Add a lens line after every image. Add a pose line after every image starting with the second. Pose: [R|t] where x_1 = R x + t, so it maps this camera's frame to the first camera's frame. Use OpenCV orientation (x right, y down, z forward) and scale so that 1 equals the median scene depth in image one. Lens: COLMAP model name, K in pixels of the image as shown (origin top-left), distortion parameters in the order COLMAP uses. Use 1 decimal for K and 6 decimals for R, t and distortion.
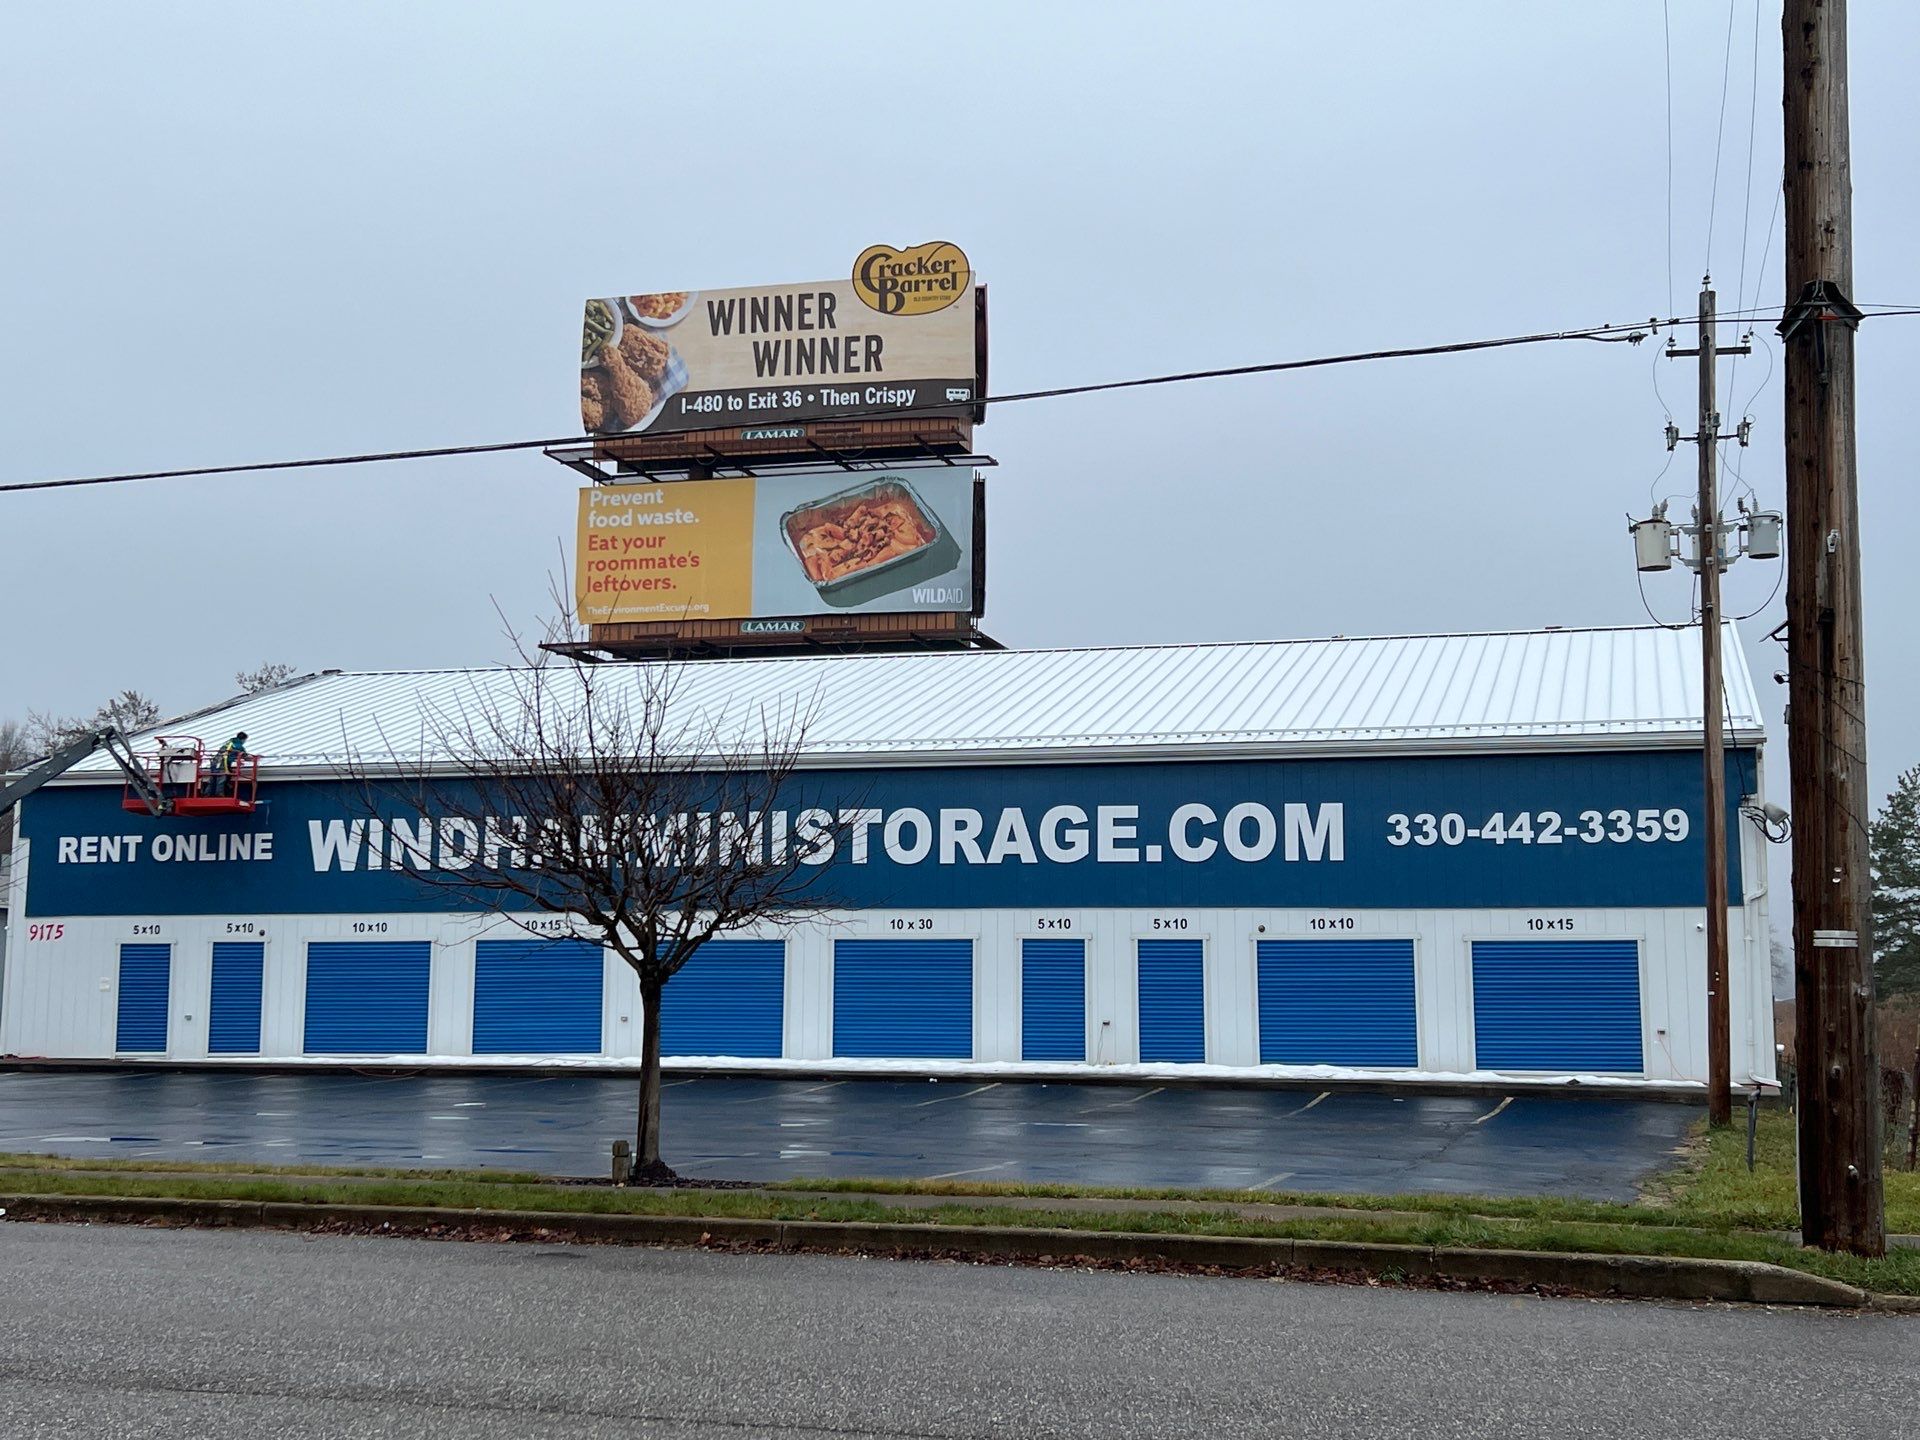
lens RADIAL K [[2387.7, 0, 959.3], [0, 2387.7, 711.3], [0, 0, 1]] dist [0.214969, -0.615305]
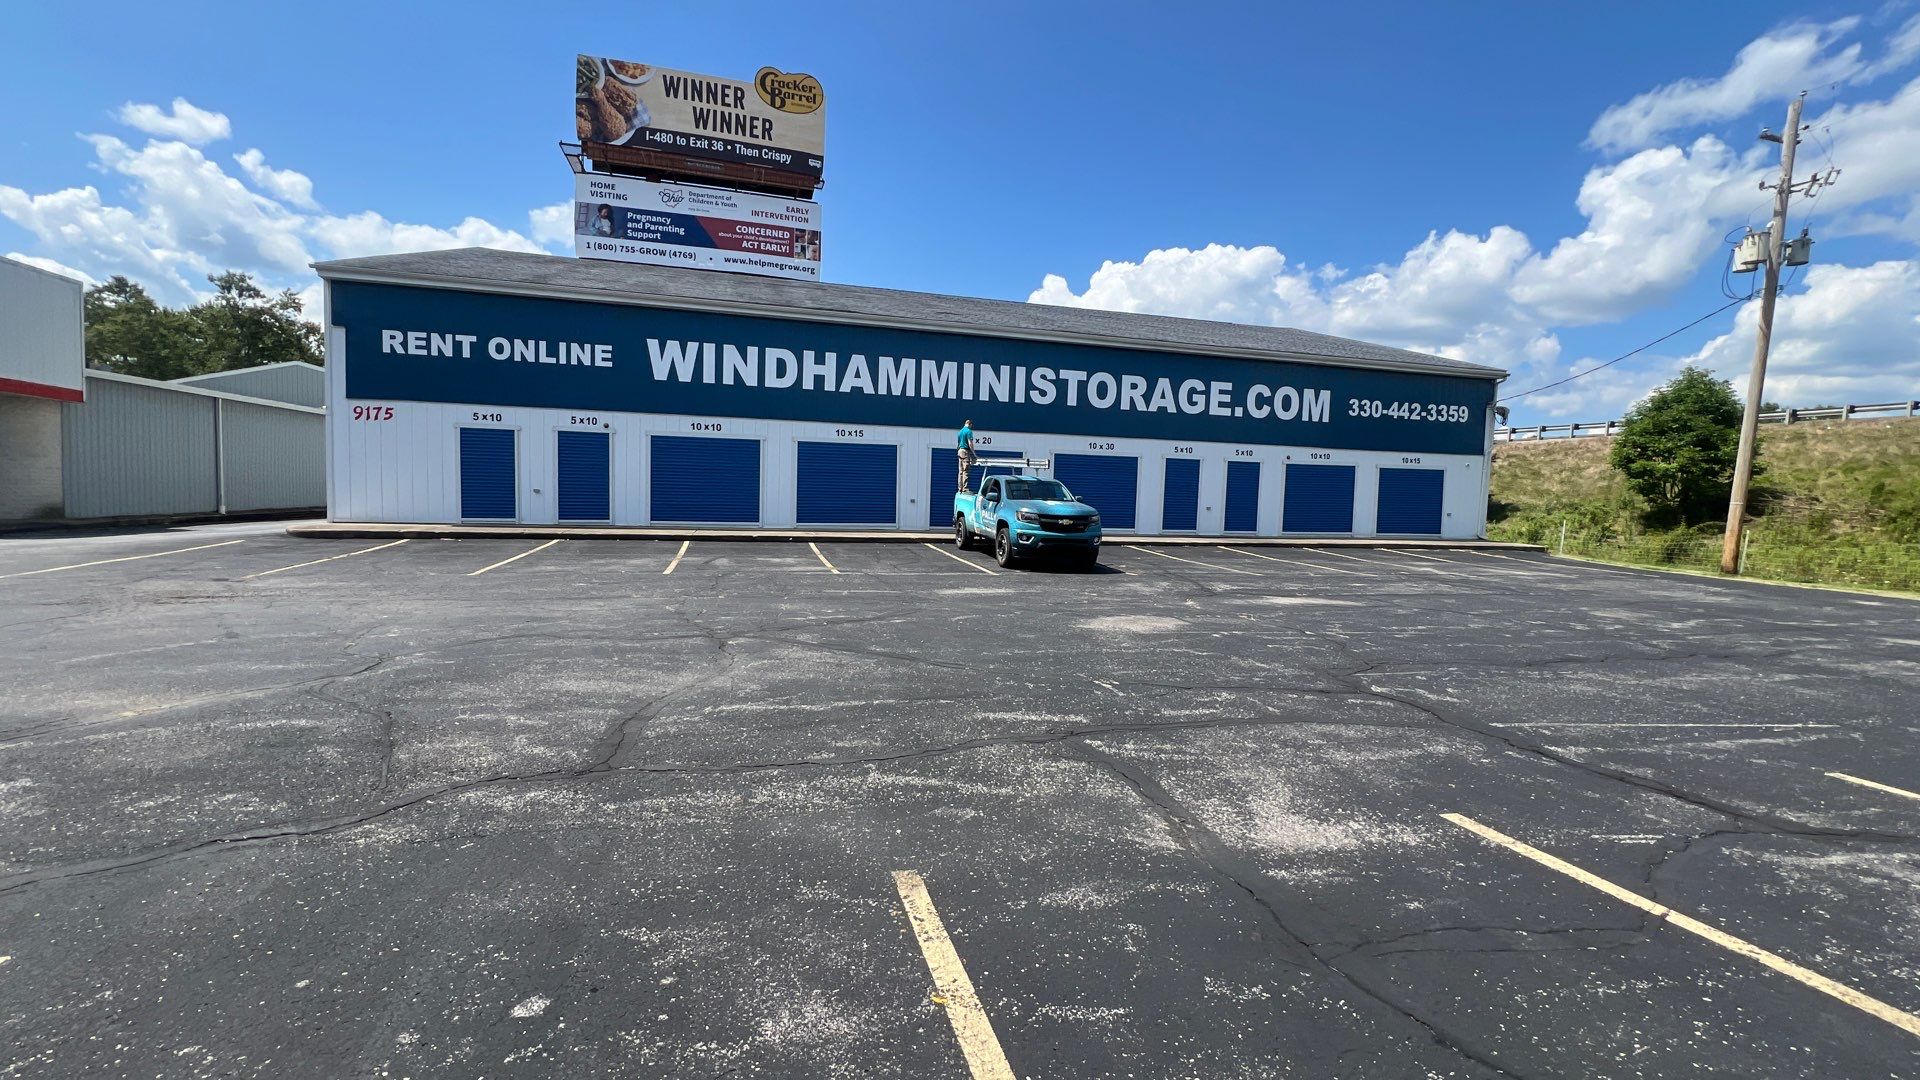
lens RADIAL K [[775.3, 0, 960.0], [0, 775.3, 540.0], [0, 0, 1]] dist [0.002351, -0.000006]
pose [[0.845690, -0.017349, 0.533392, -0.349847], [-0.088743, 0.980985, 0.172609, 0.064073], [-0.526244, -0.193309, 0.828069, 0.560428]]
